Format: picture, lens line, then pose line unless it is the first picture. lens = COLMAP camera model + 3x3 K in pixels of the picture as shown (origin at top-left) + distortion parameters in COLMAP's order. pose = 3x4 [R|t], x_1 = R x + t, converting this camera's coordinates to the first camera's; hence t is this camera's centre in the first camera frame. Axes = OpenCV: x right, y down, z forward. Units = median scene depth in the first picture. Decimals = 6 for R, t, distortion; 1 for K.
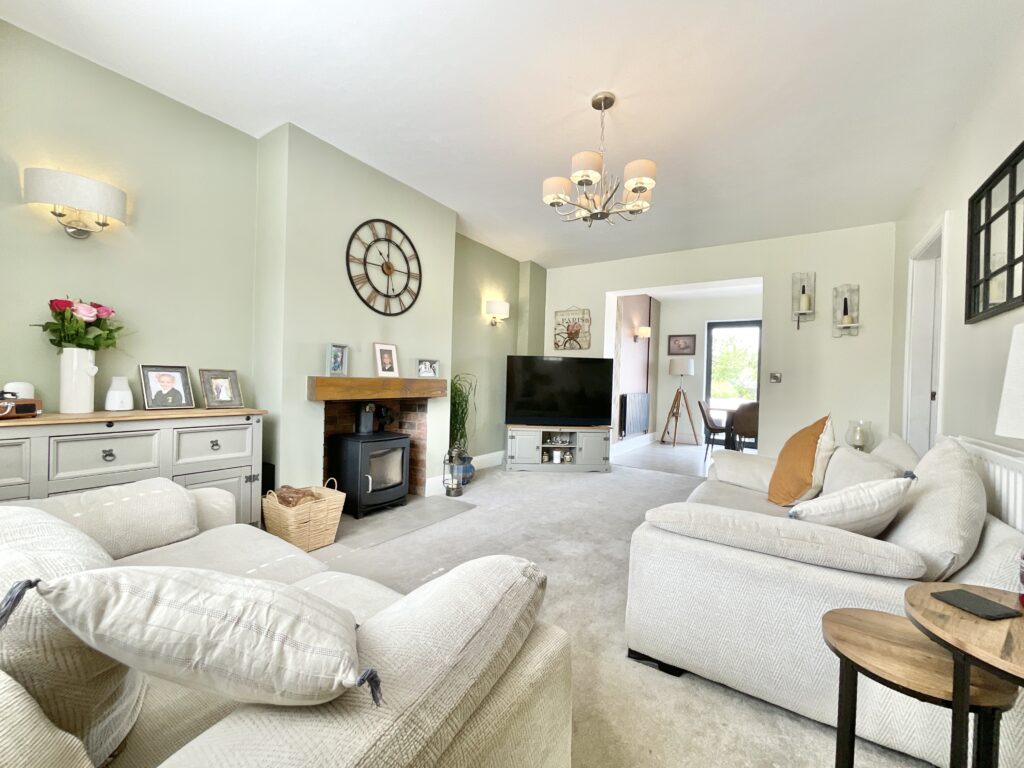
lens RADIAL K [[415.4, 0, 519.9], [0, 415.4, 383.8], [0, 0, 1]] dist [0.017227, -0.005309]
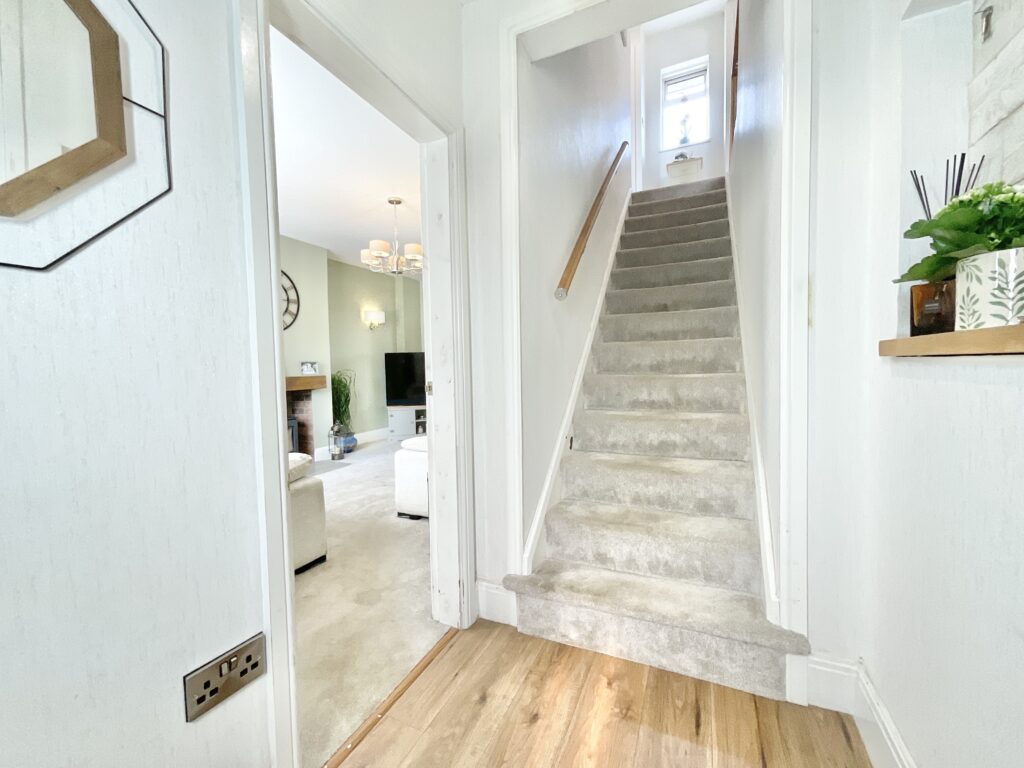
lens RADIAL K [[415.4, 0, 504.1], [0, 415.4, 381.9], [0, 0, 1]] dist [0.017227, -0.005309]
pose [[0.992224, -0.060800, 0.108604, 0.253423], [0.057197, 0.997714, 0.035994, -0.004703], [-0.110545, -0.029502, 0.993433, -0.419511]]
